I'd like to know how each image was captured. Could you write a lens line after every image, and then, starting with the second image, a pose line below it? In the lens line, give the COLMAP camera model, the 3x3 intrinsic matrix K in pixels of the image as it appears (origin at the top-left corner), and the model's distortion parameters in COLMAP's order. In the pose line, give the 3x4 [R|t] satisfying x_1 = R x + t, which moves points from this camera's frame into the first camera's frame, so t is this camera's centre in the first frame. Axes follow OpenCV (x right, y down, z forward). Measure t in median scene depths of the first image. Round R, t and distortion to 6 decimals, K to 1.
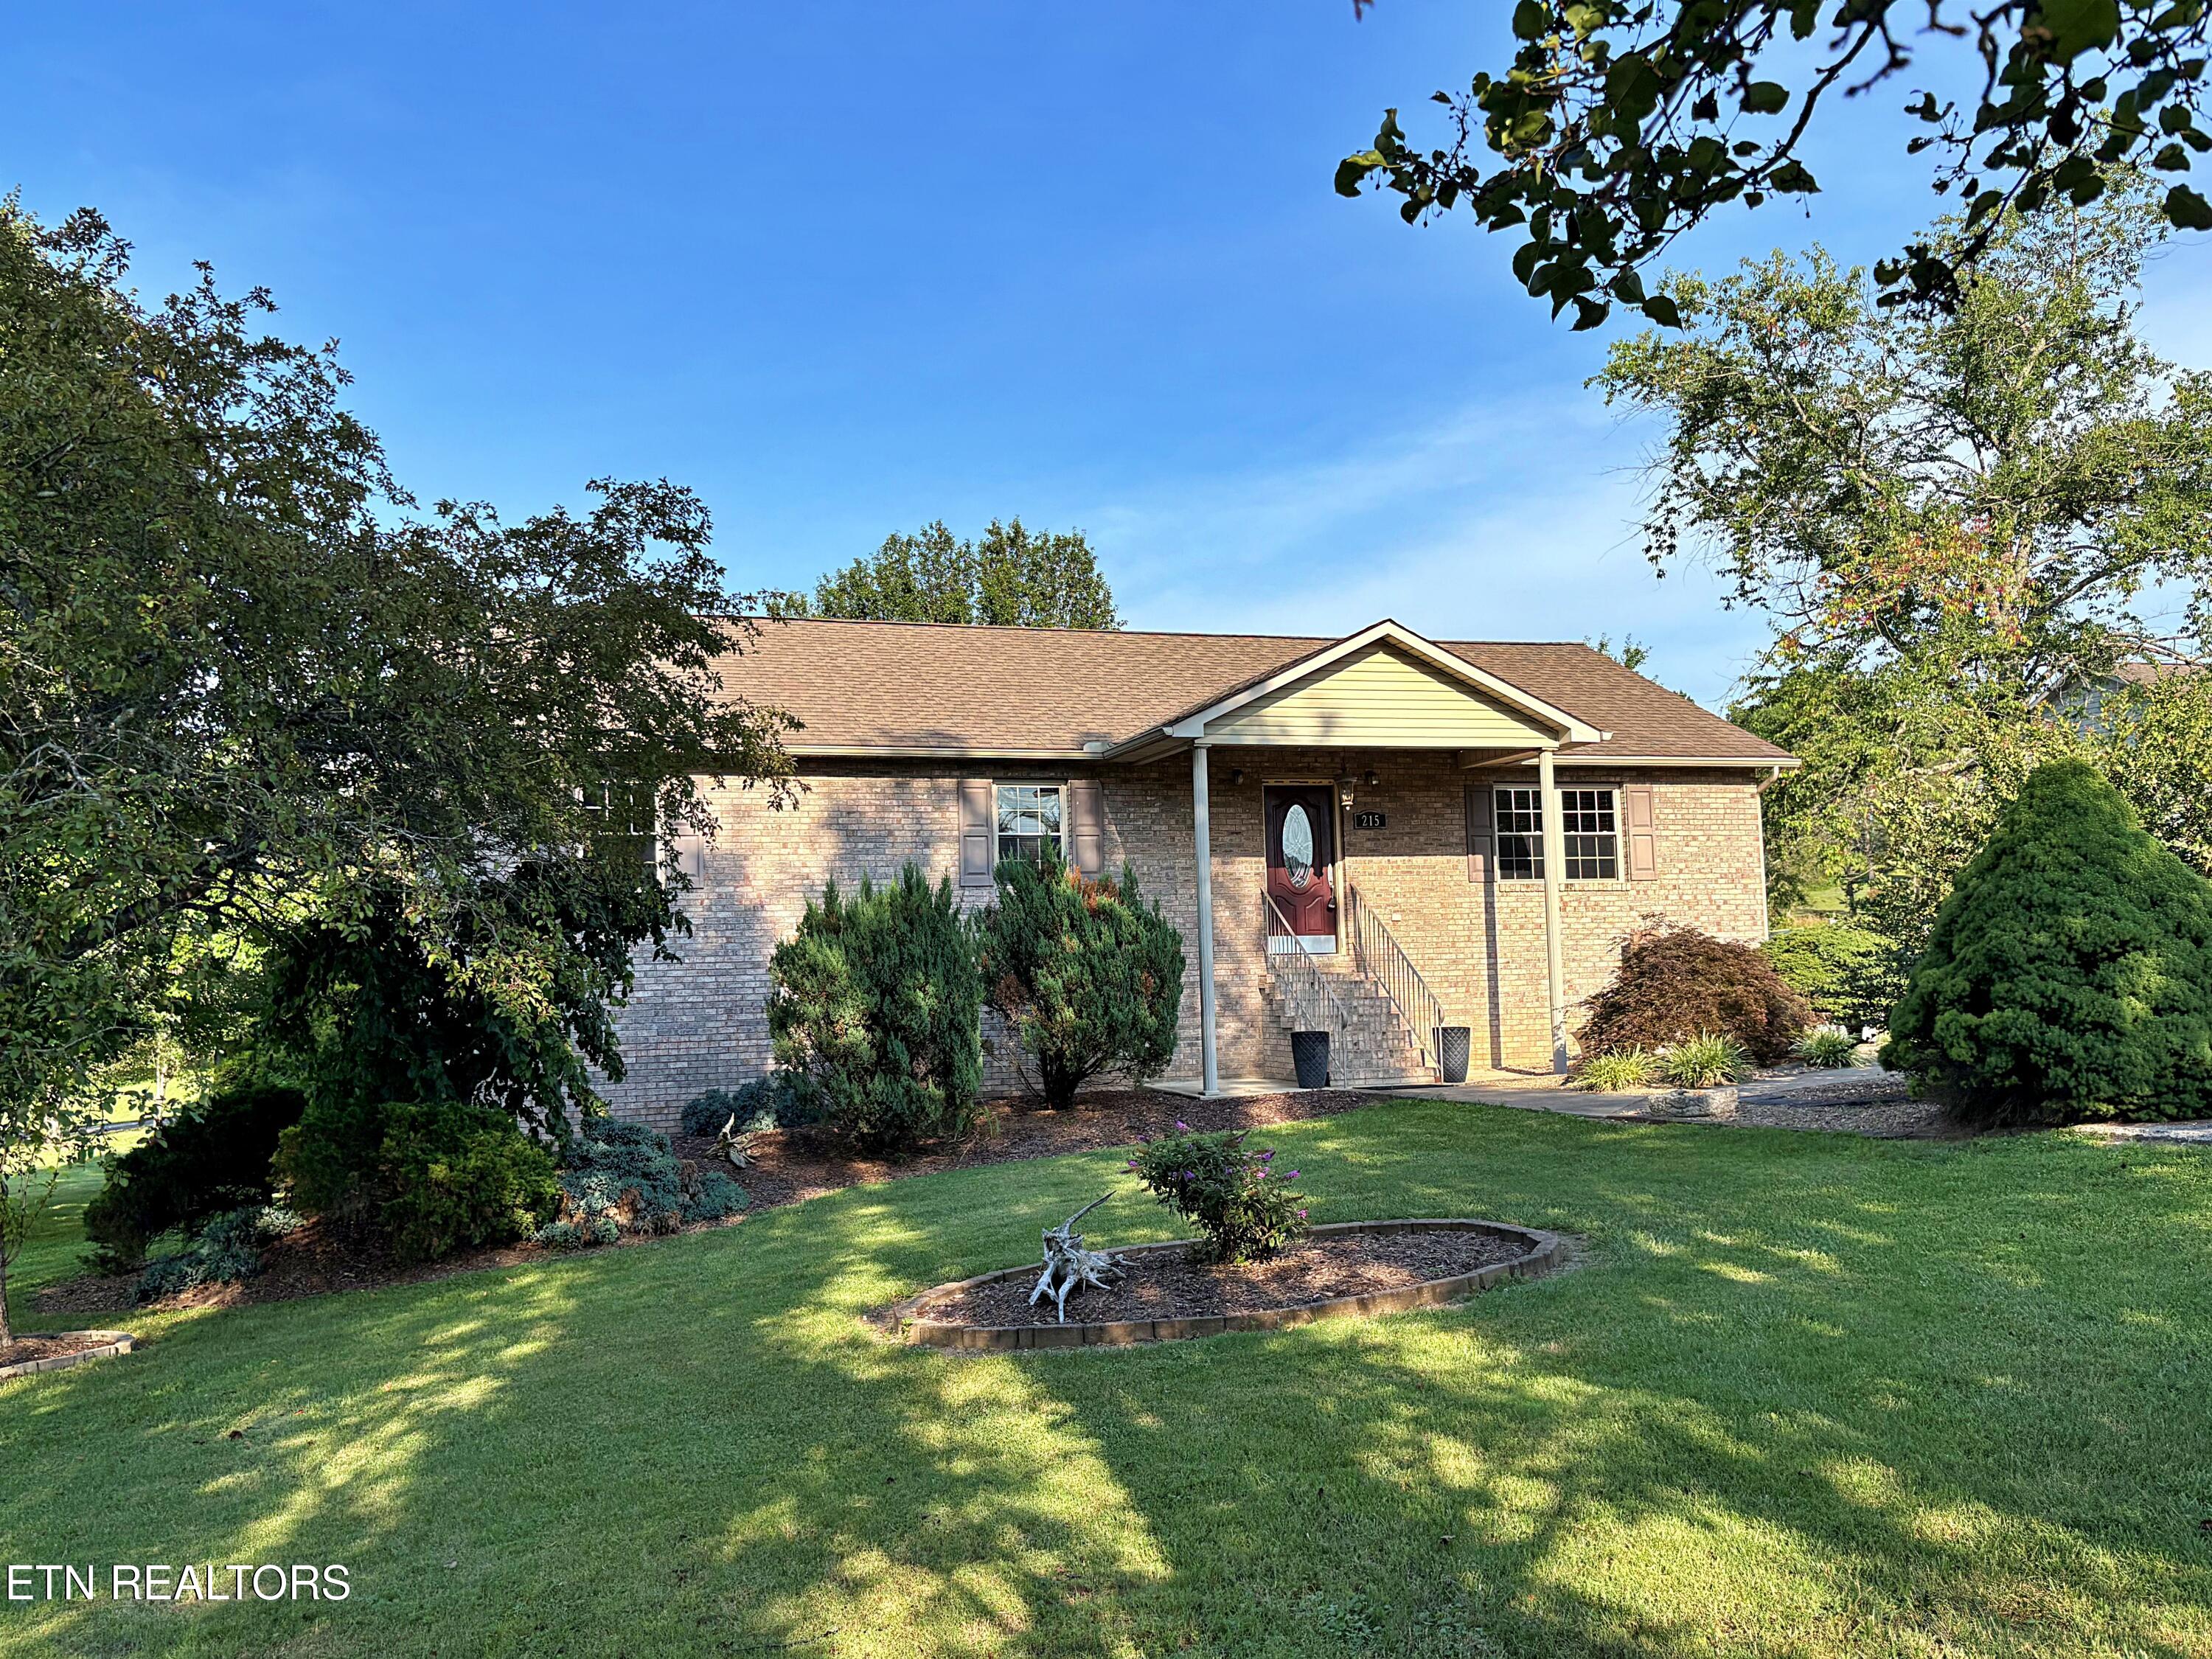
lens RADIAL K [[1823.0, 0, 1106.0], [0, 1823.0, 829.5], [0, 0, 1]] dist [0.064773, -0.066851]
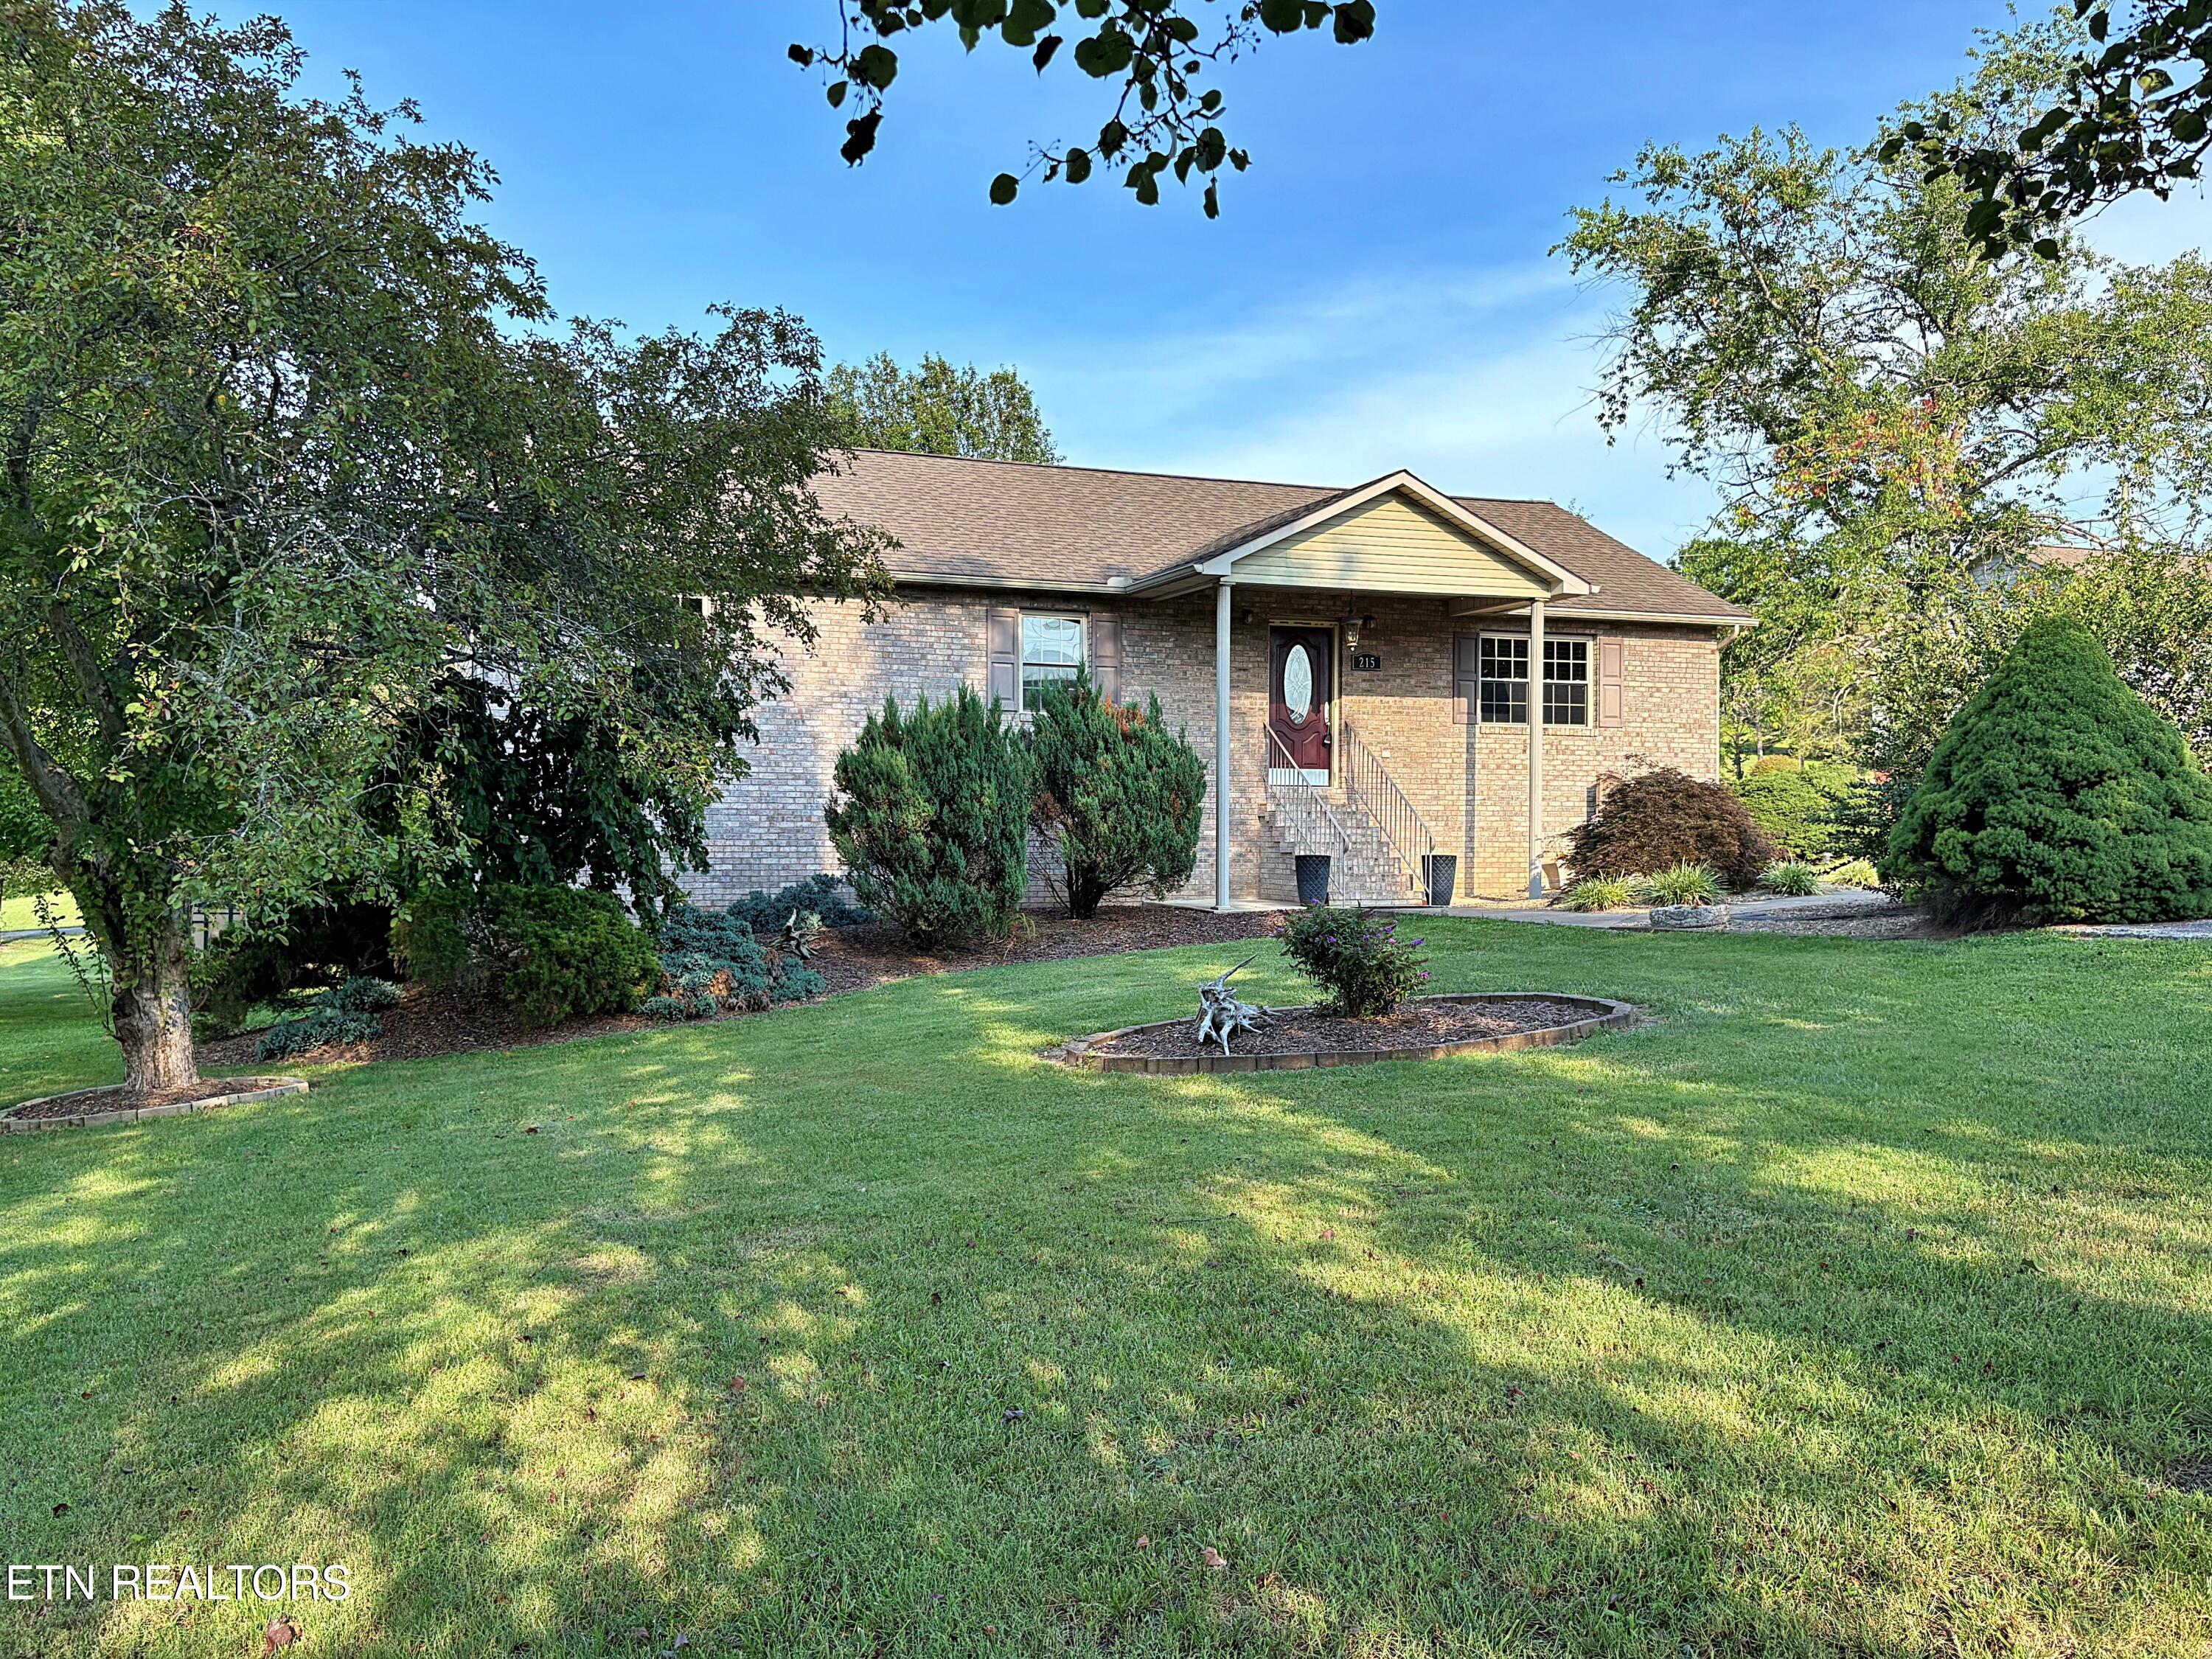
lens RADIAL K [[1839.5, 0, 1107.7], [0, 1839.5, 811.9], [0, 0, 1]] dist [0.077926, -0.078690]
pose [[0.997257, 0.031256, 0.067086, -0.079689], [-0.035915, 0.996942, 0.069406, 0.013770], [-0.064712, -0.071625, 0.995330, -0.070593]]
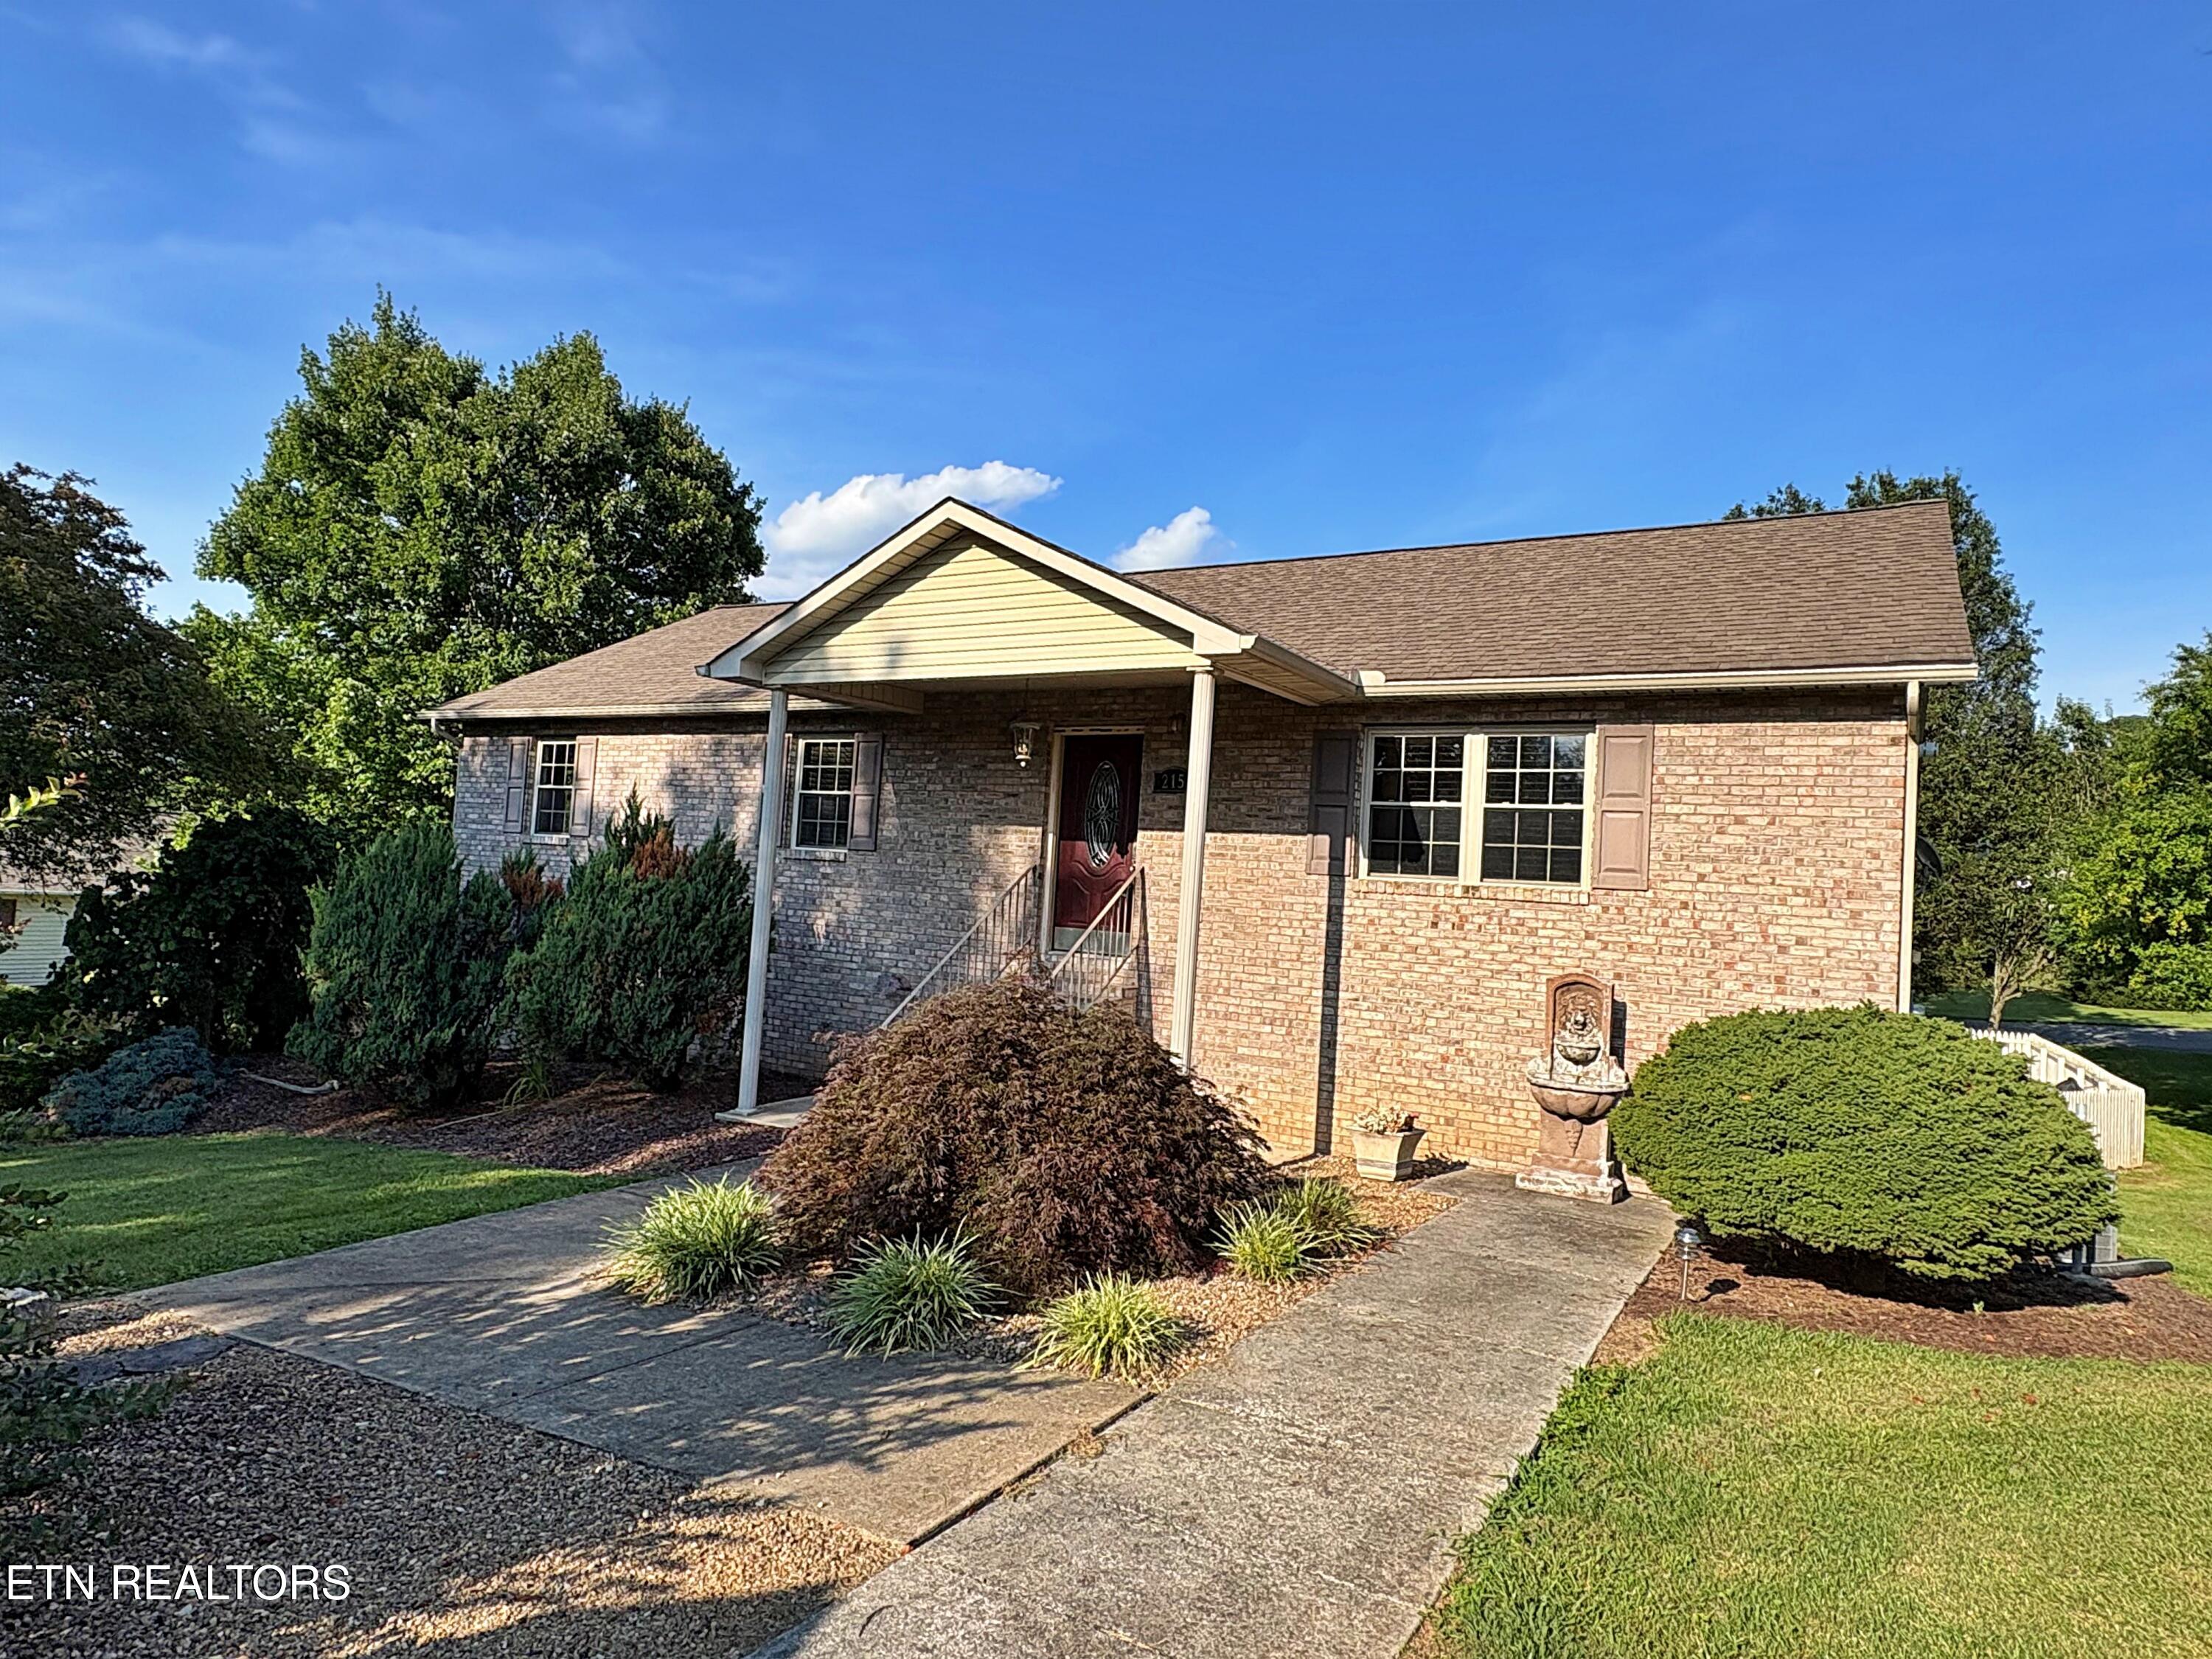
lens RADIAL K [[1264.6, 0, 1106.0], [0, 1264.6, 829.5], [0, 0, 1]] dist [0.022157, 0.000526]
pose [[0.684027, 0.038560, -0.728437, 0.527006], [-0.009423, 0.998986, 0.044032, -0.008400], [0.729396, -0.023255, 0.683697, 0.672763]]
